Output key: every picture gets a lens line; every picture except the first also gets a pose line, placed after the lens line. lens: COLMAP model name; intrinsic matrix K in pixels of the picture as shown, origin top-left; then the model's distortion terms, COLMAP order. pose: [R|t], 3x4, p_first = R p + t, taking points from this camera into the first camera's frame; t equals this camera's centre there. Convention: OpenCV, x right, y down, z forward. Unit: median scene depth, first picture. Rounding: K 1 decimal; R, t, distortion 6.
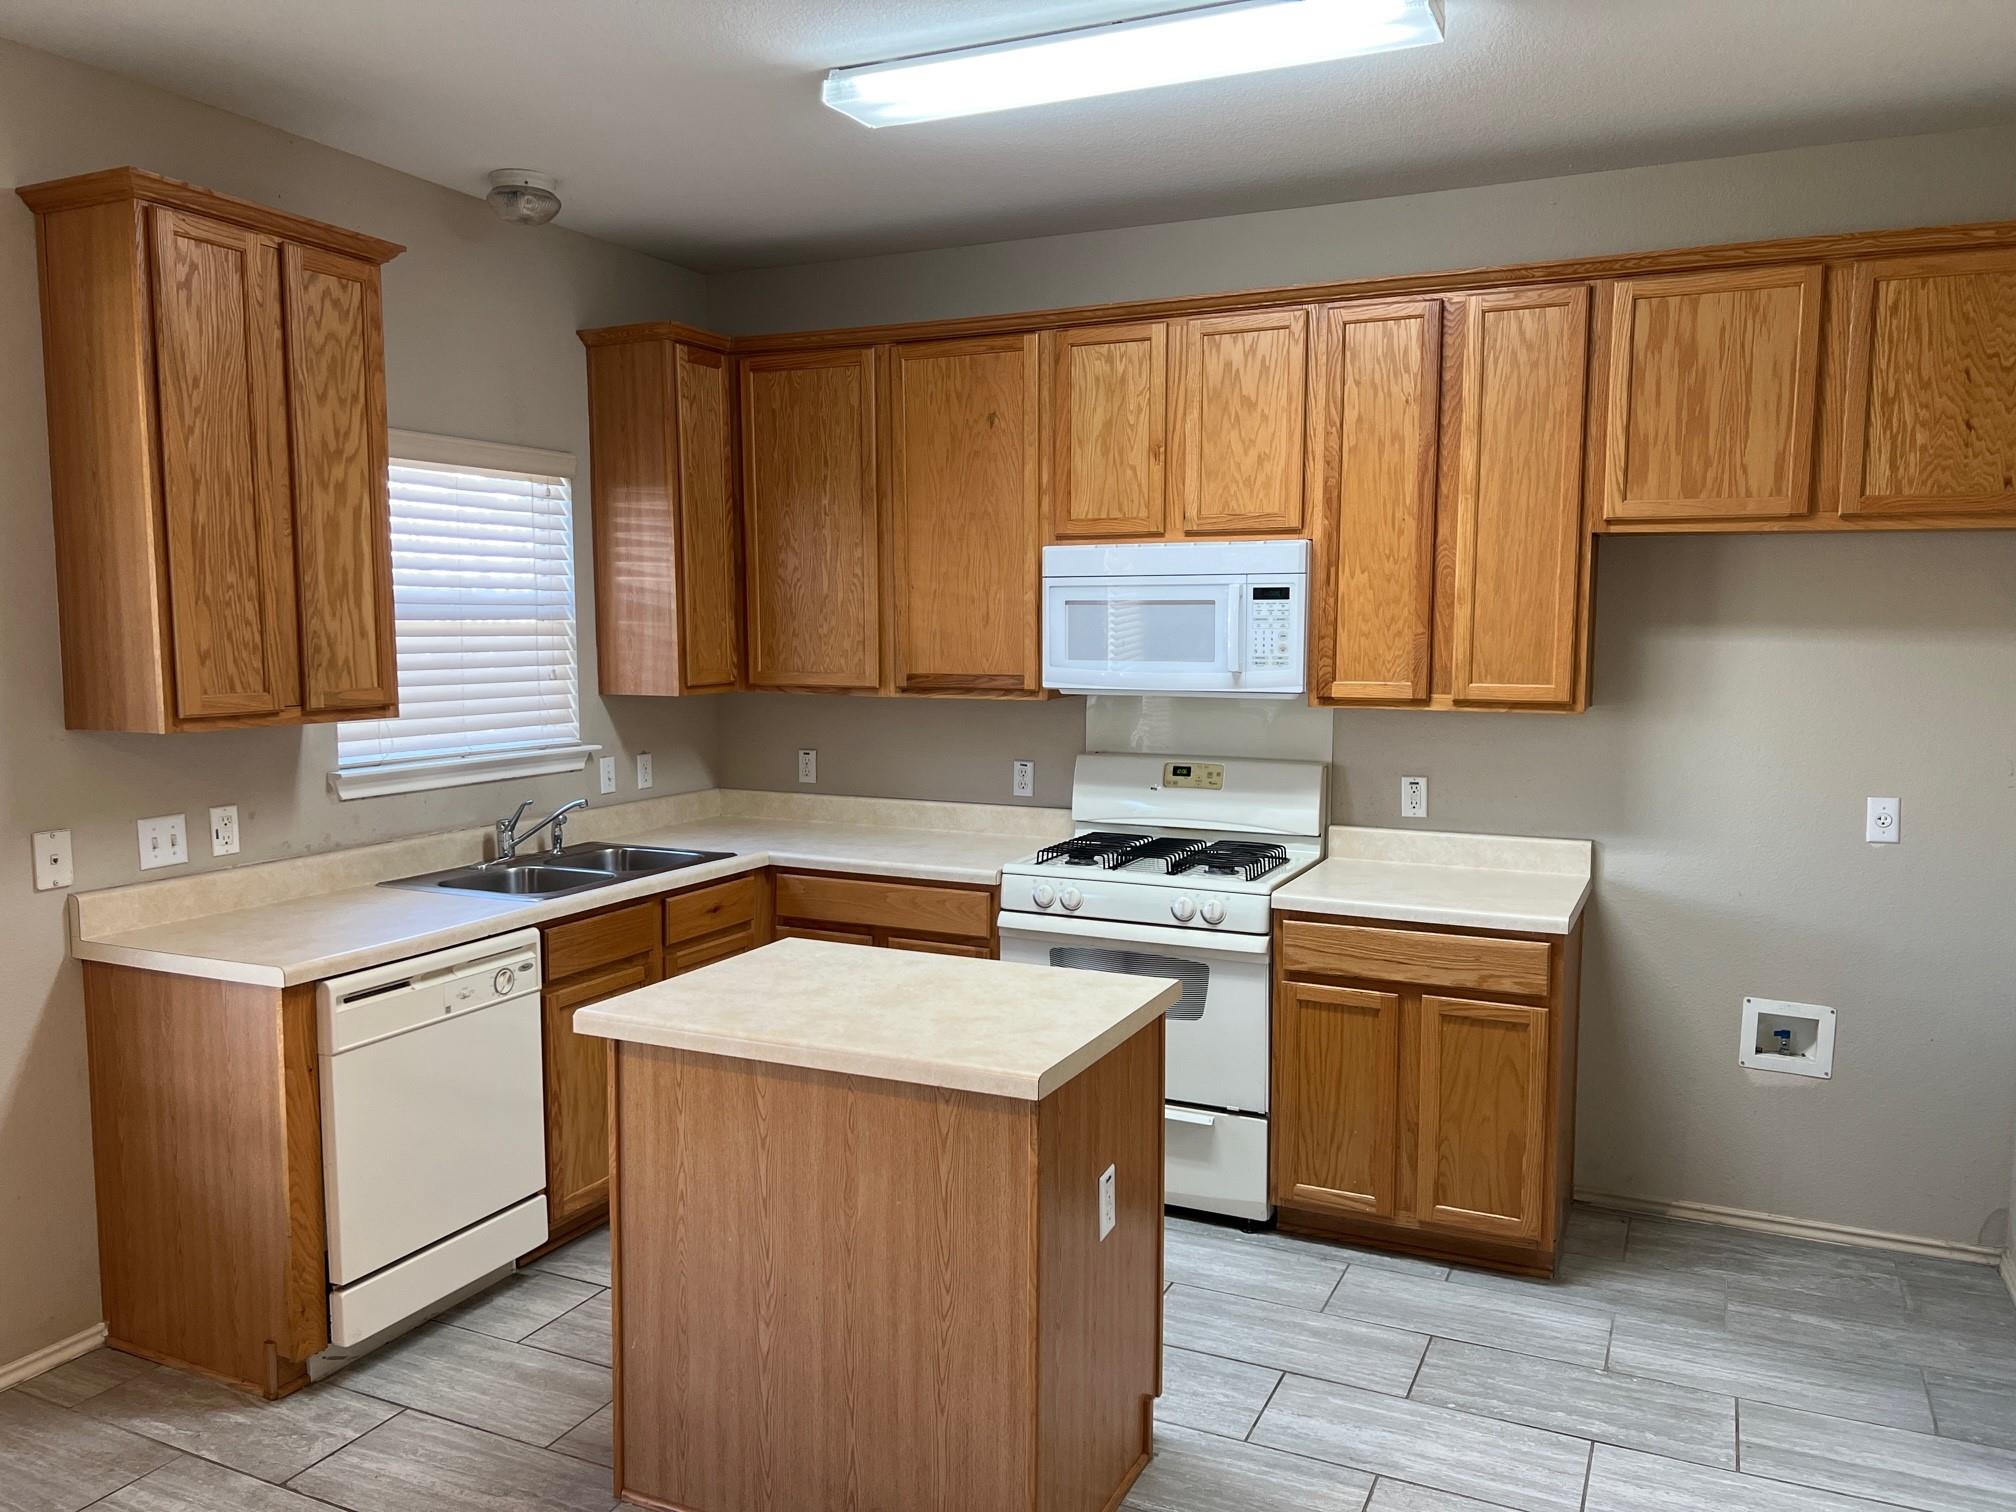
lens RADIAL K [[1497.9, 0, 996.7], [0, 1497.9, 766.1], [0, 0, 1]] dist [0.041276, -0.046283]
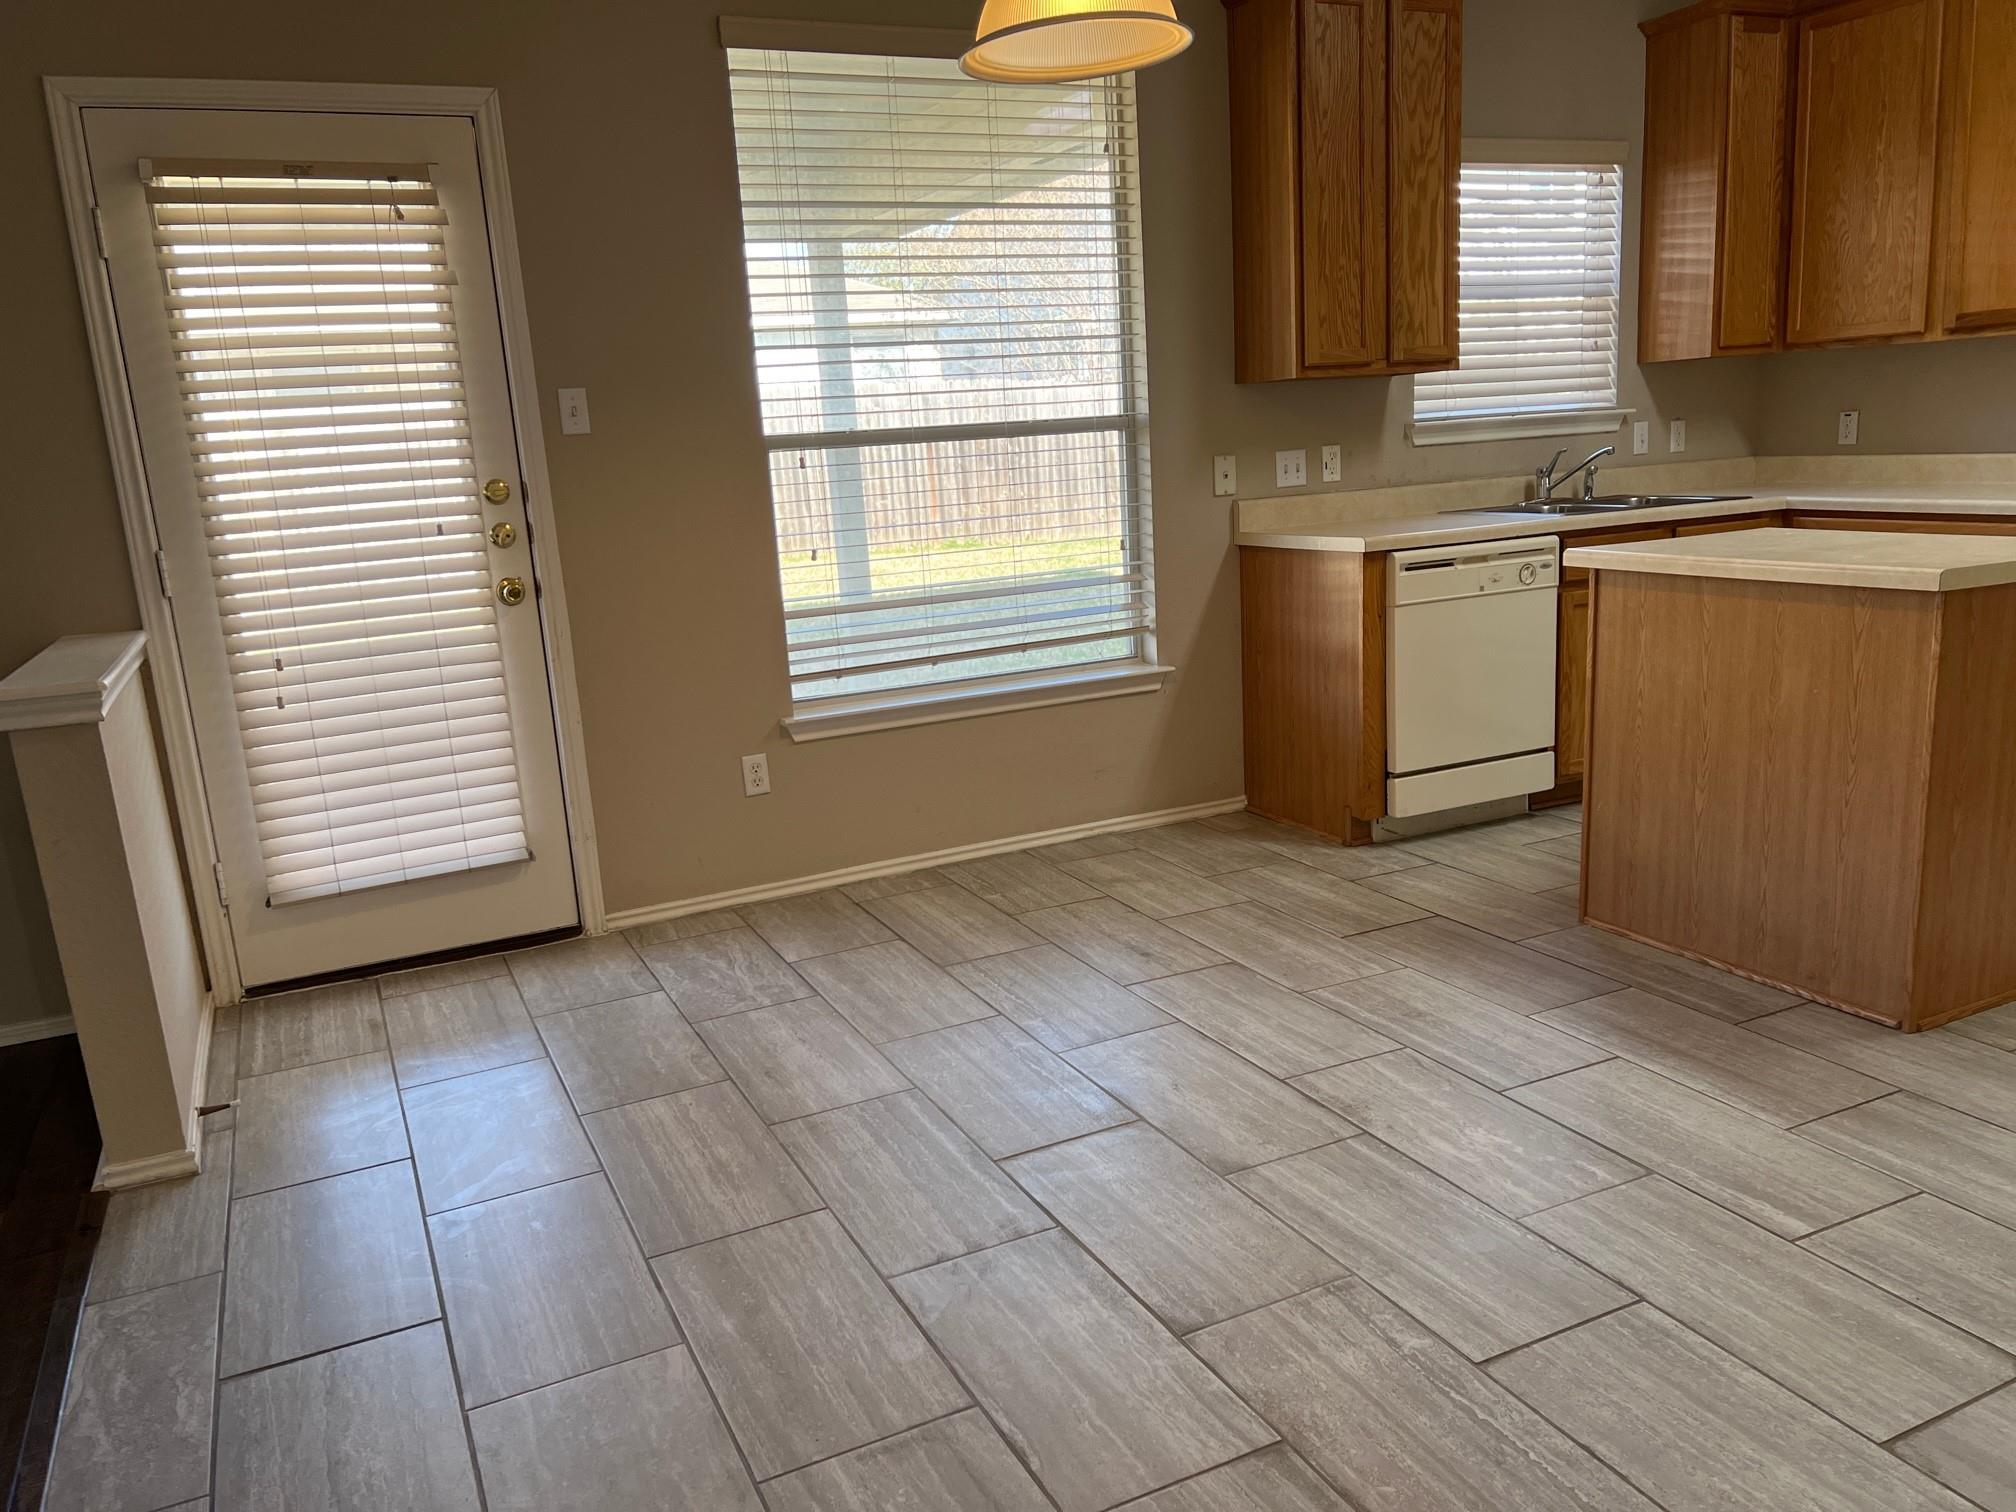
lens RADIAL K [[1497.9, 0, 1001.5], [0, 1497.9, 753.0], [0, 0, 1]] dist [0.041276, -0.046283]
pose [[0.772223, 0.090566, -0.628863, 0.135474], [-0.004946, 0.990615, 0.136590, 0.116708], [0.635332, -0.102368, 0.765424, -0.254326]]
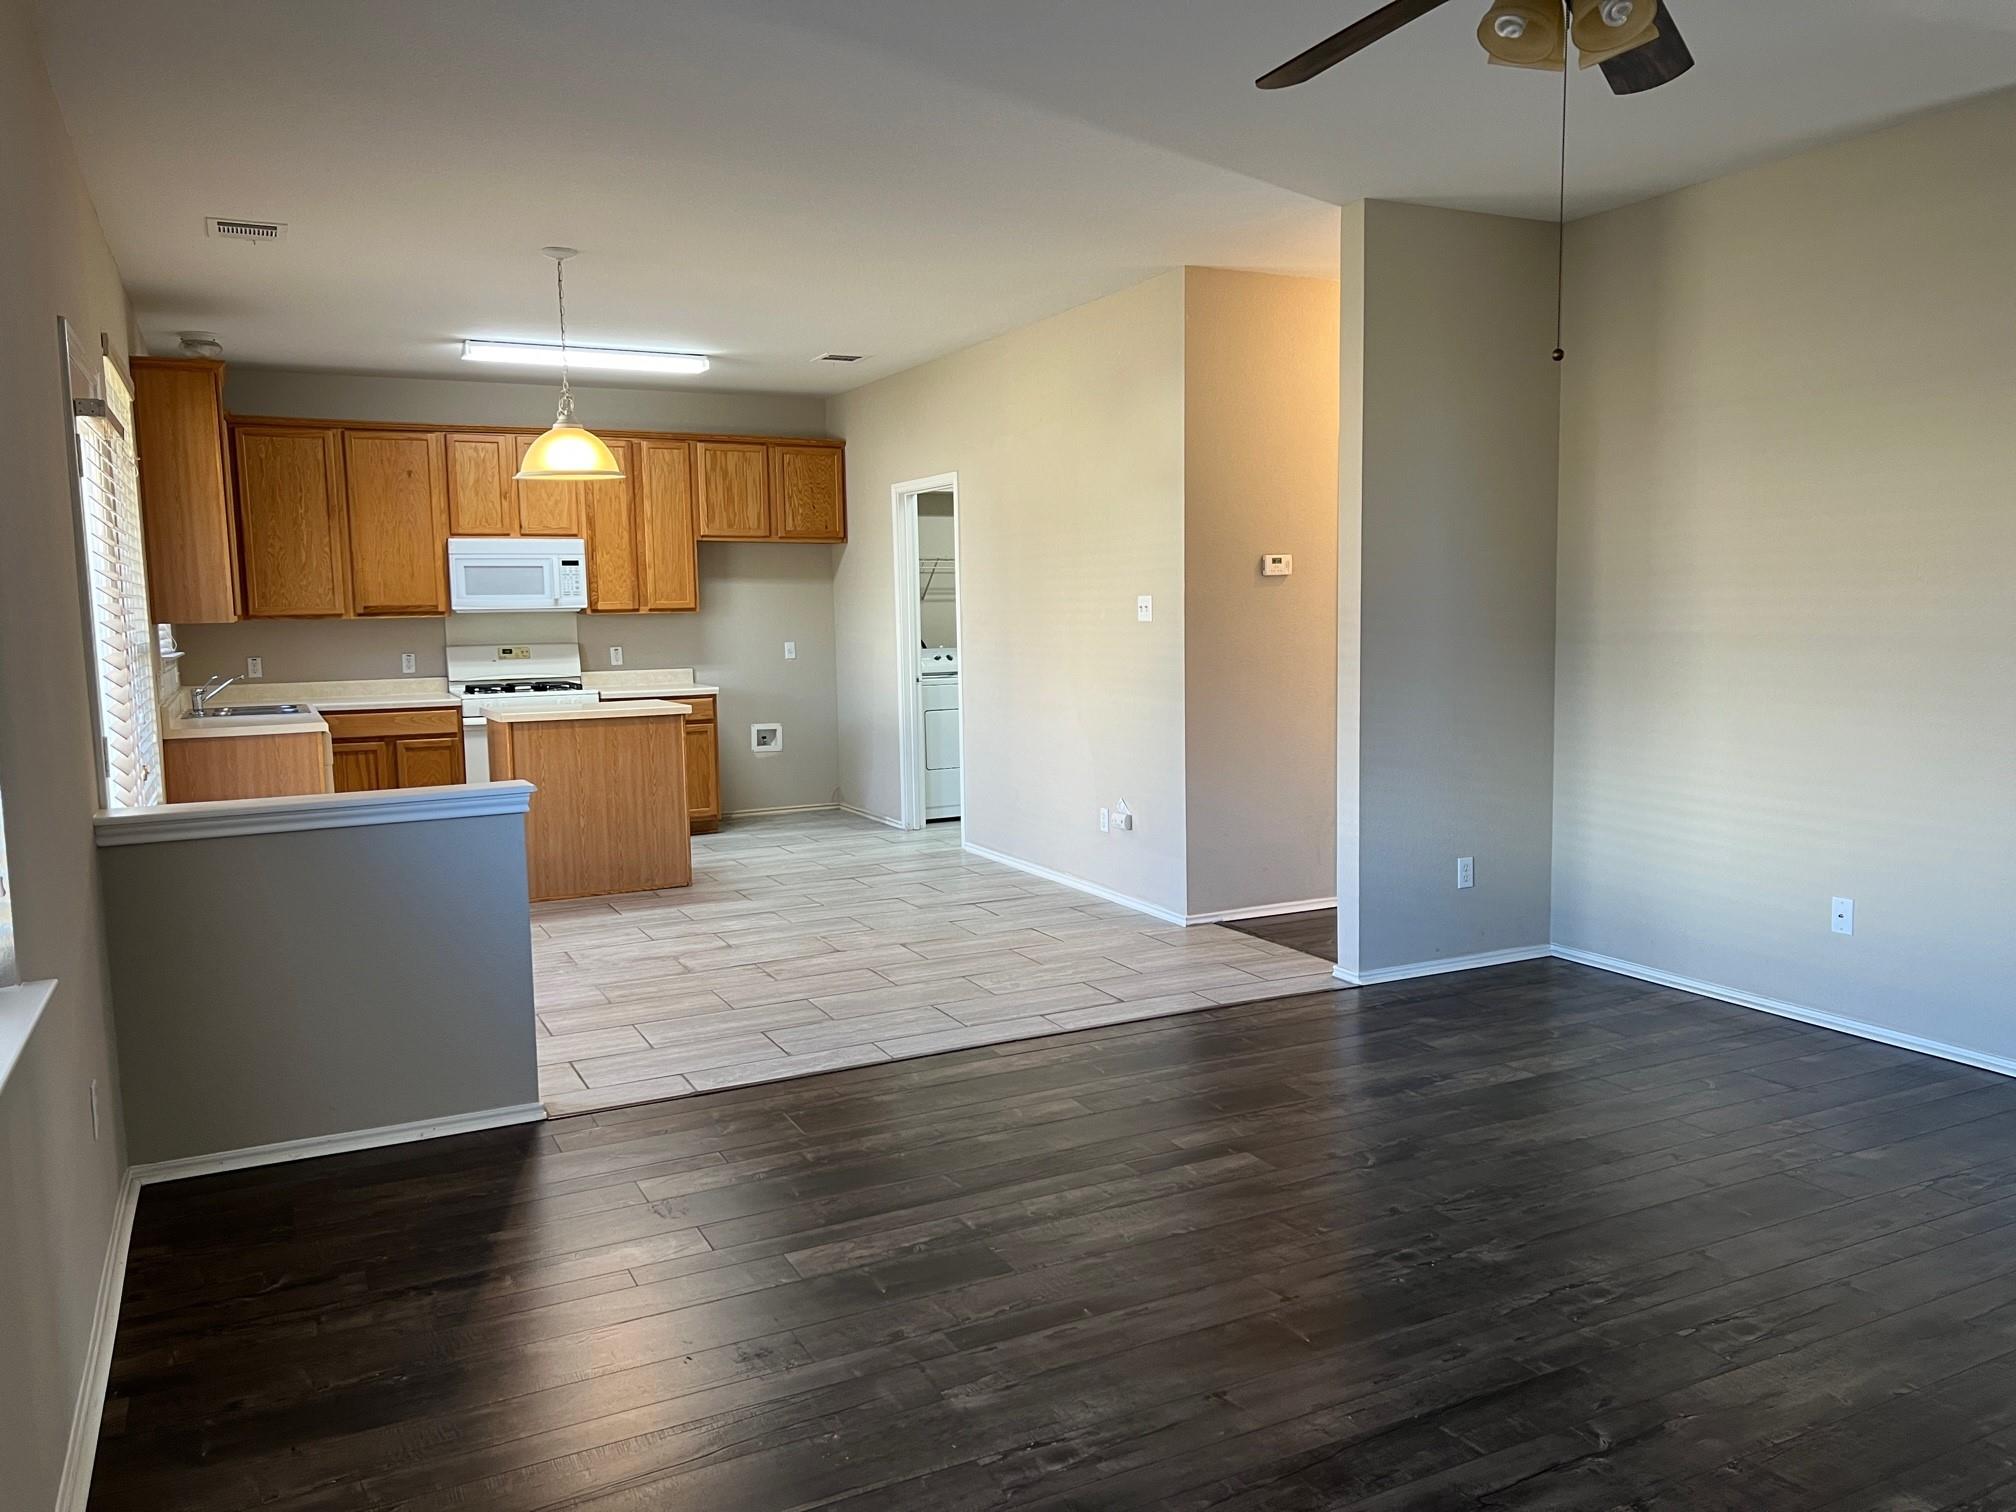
lens RADIAL K [[1497.9, 0, 1000.9], [0, 1497.9, 760.8], [0, 0, 1]] dist [0.041276, -0.046283]
pose [[0.620057, -0.093700, 0.778942, -1.304423], [0.094184, 0.994552, 0.044663, 0.150703], [-0.778883, 0.045671, 0.625504, -0.969685]]
